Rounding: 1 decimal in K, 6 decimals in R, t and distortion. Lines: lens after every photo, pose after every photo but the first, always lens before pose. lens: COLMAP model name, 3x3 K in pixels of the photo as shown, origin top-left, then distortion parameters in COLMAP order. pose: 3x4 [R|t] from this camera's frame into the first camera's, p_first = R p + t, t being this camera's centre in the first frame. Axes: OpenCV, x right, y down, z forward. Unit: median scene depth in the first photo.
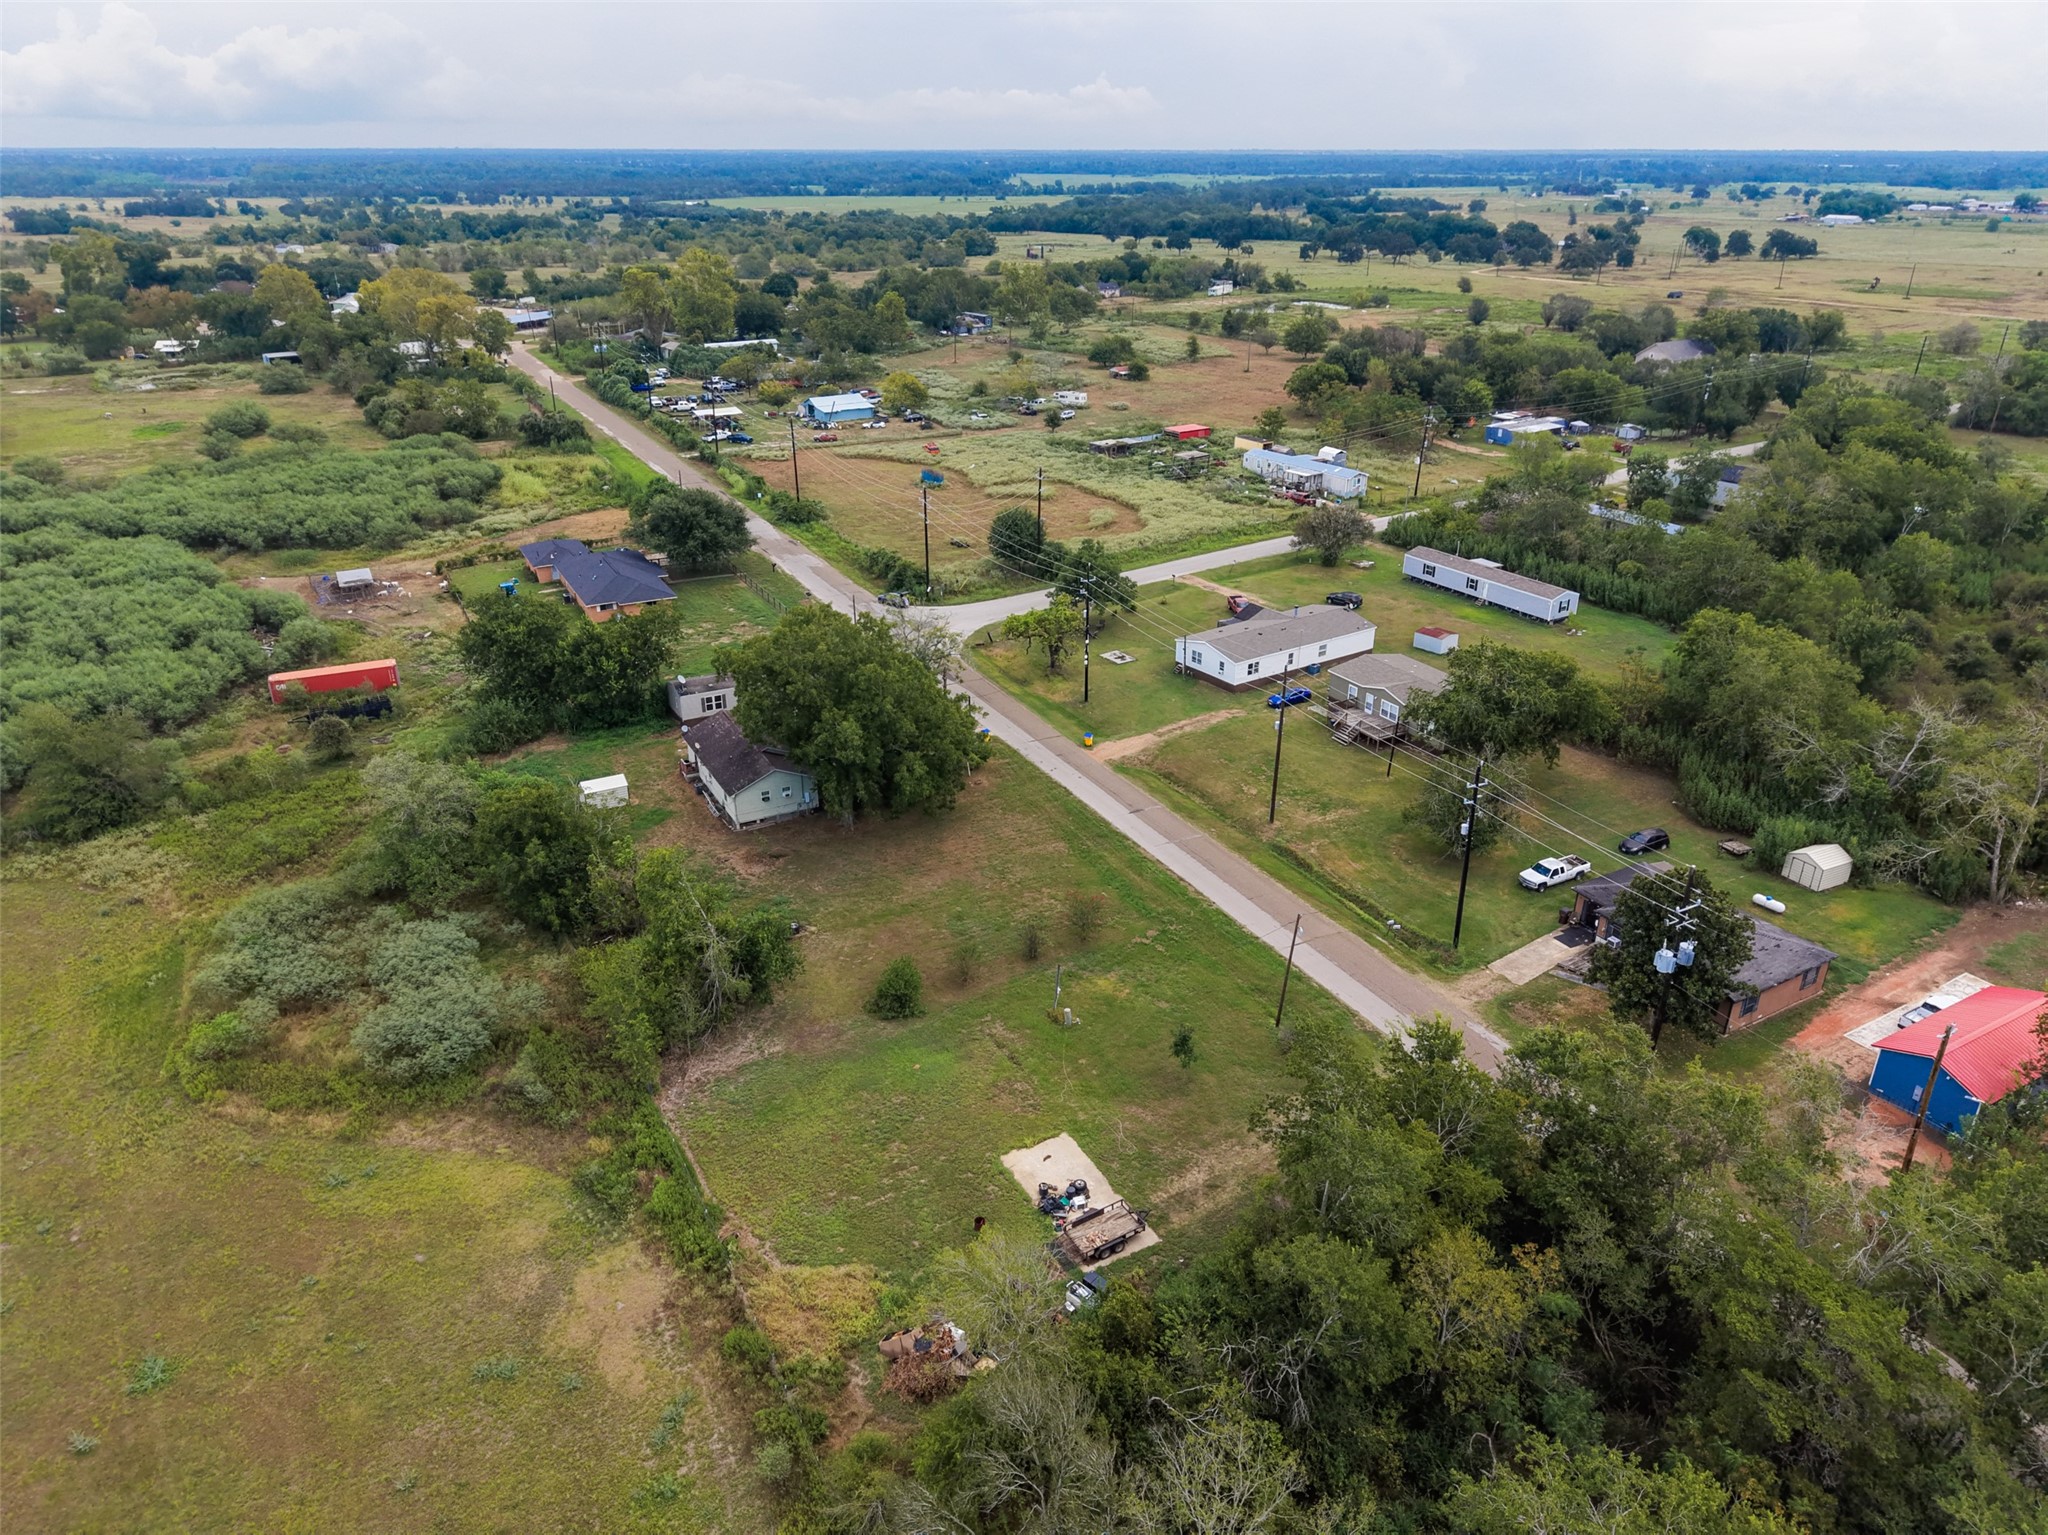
lens RADIAL K [[1370.1, 0, 1026.5], [0, 1370.1, 767.4], [0, 0, 1]] dist [0.017259, -0.016813]
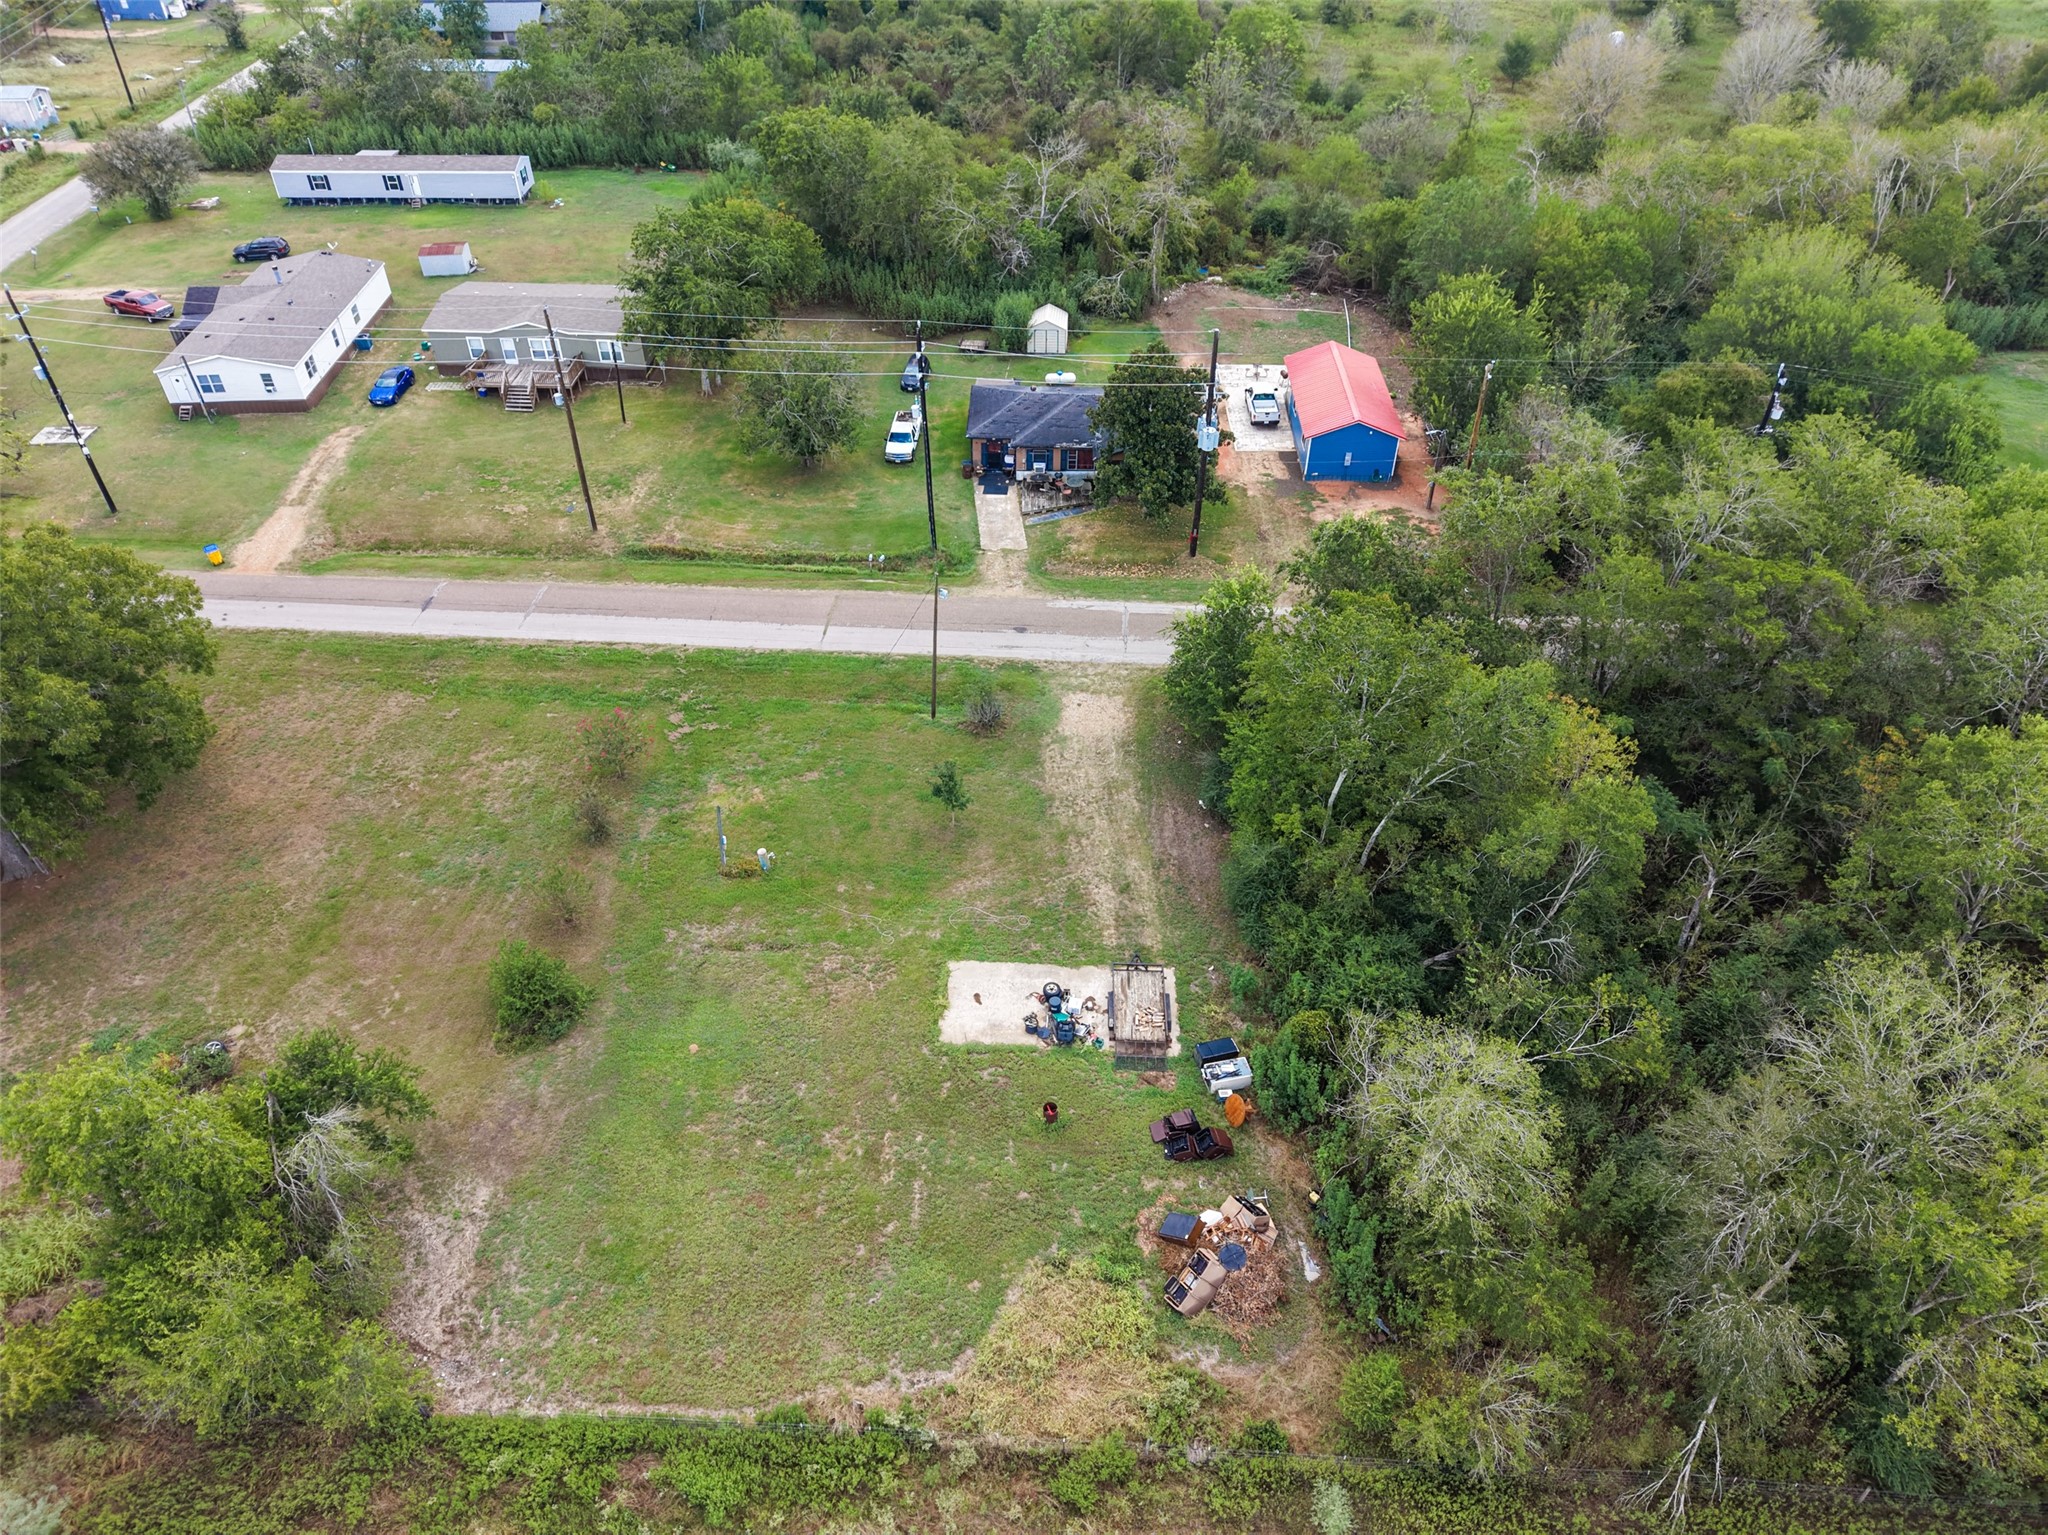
lens RADIAL K [[1370.1, 0, 1026.5], [0, 1370.1, 767.4], [0, 0, 1]] dist [0.017259, -0.016813]
pose [[0.516930, -0.545977, 0.659313, -0.158884], [0.348154, 0.837714, 0.420743, -0.050766], [-0.782031, 0.012048, 0.623123, 0.205769]]
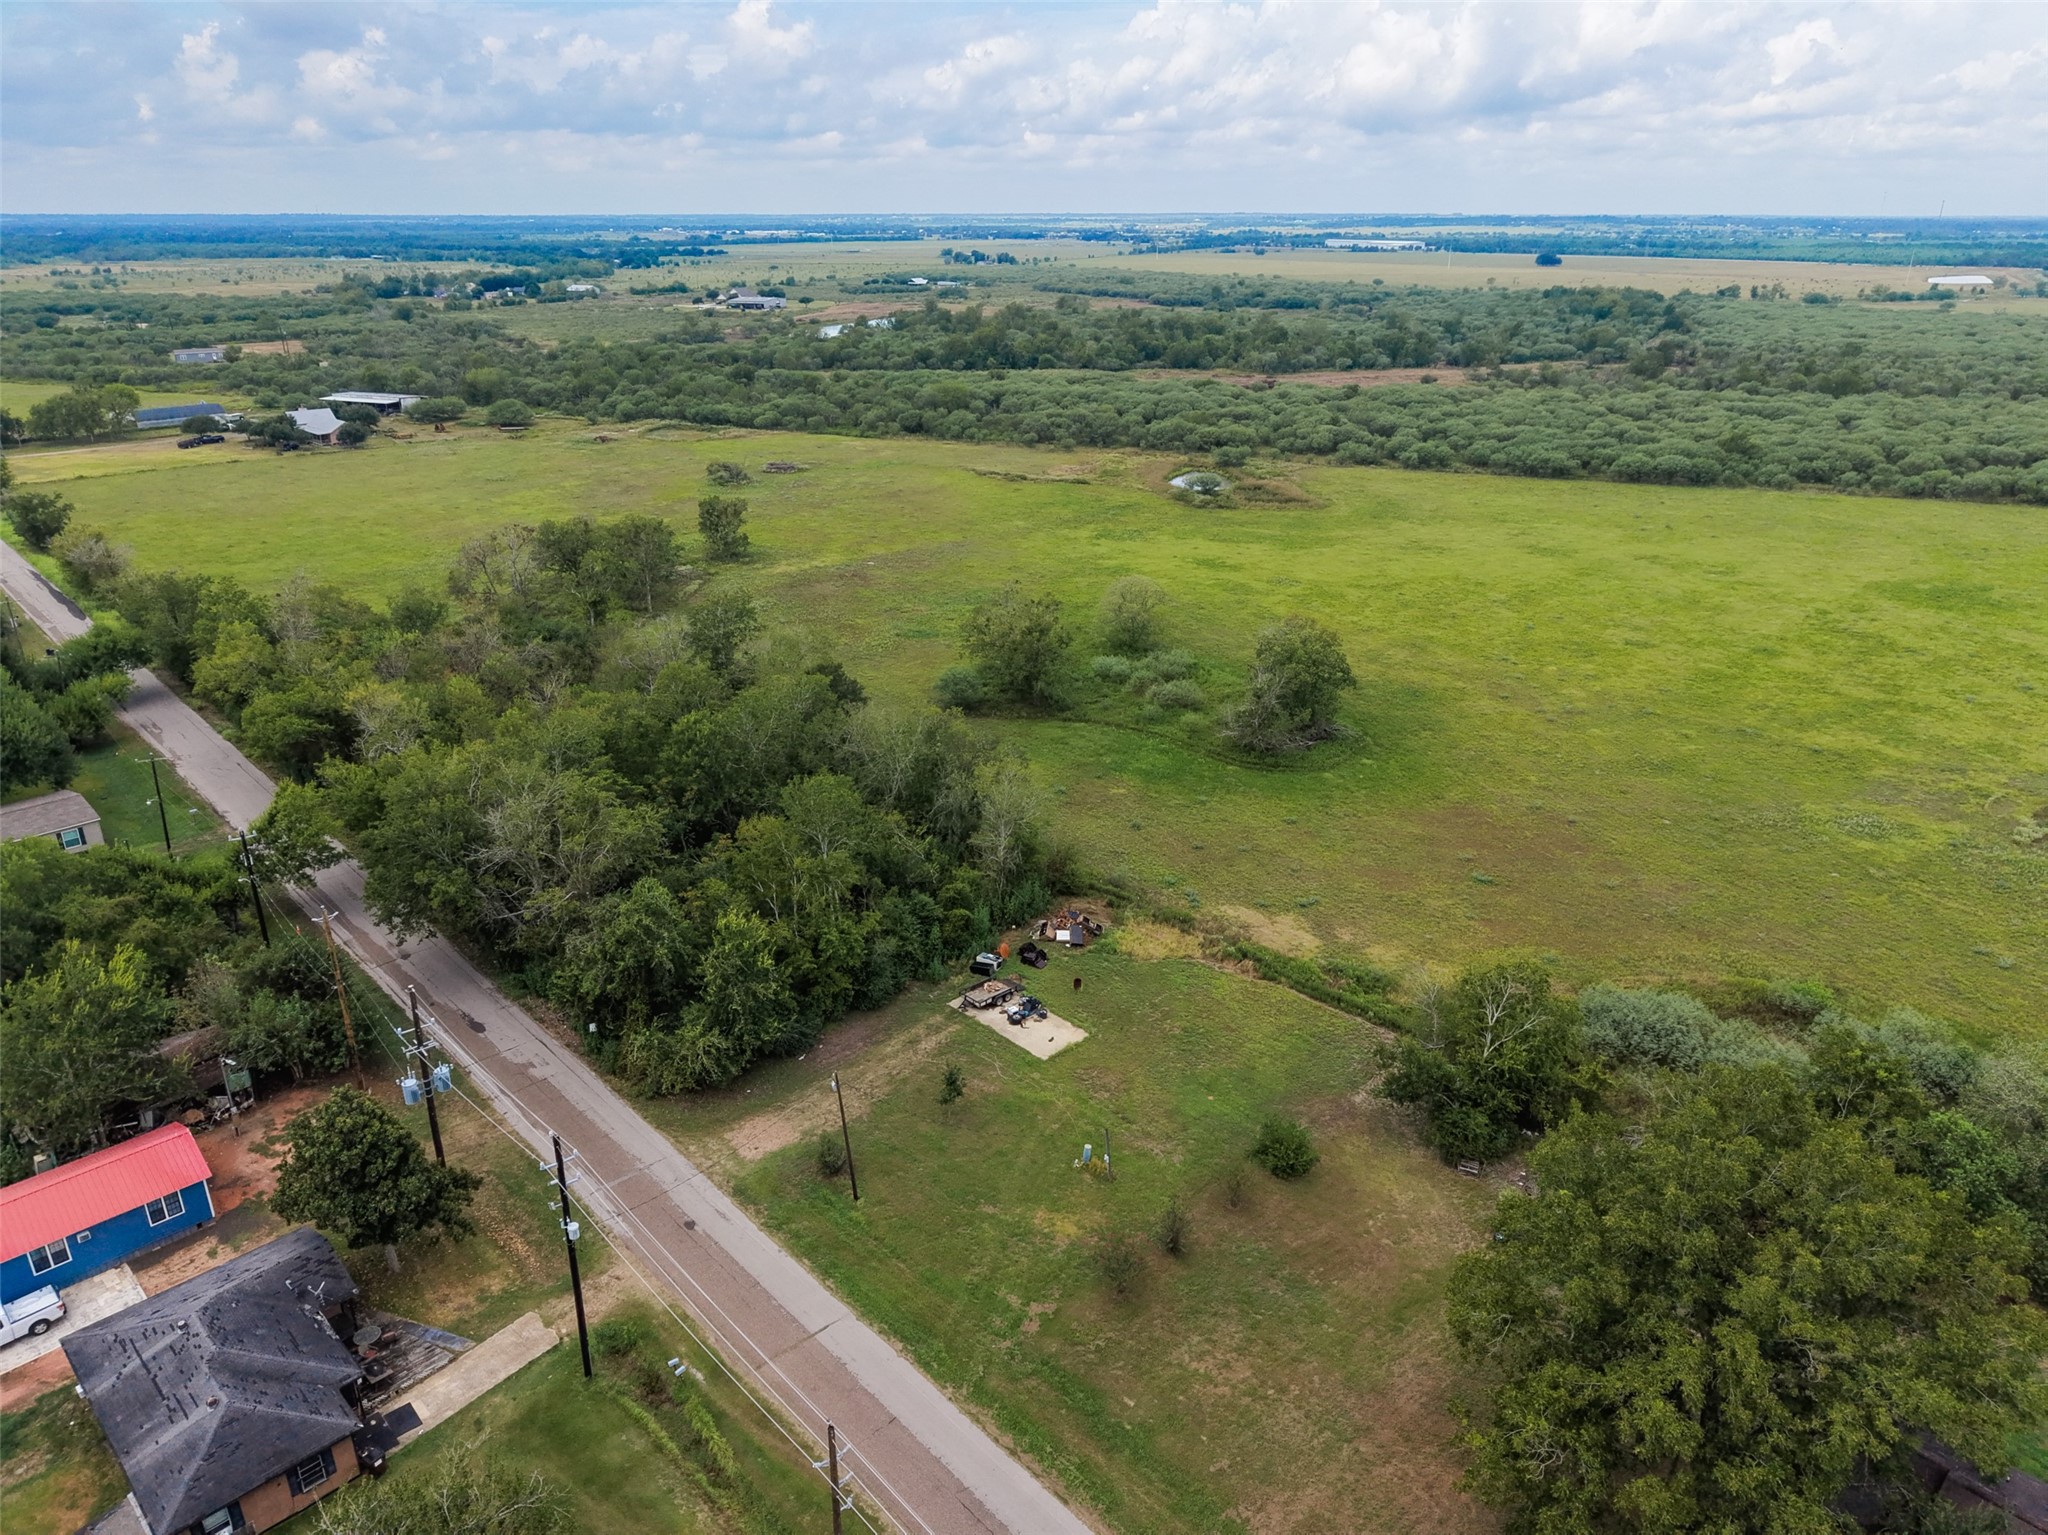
lens RADIAL K [[1370.1, 0, 1026.5], [0, 1370.1, 767.4], [0, 0, 1]] dist [0.017259, -0.016813]
pose [[-0.964625, 0.098195, -0.244655, 0.122766], [-0.107699, 0.700277, 0.705700, -0.291093], [0.240623, 0.707085, -0.664930, 0.652436]]
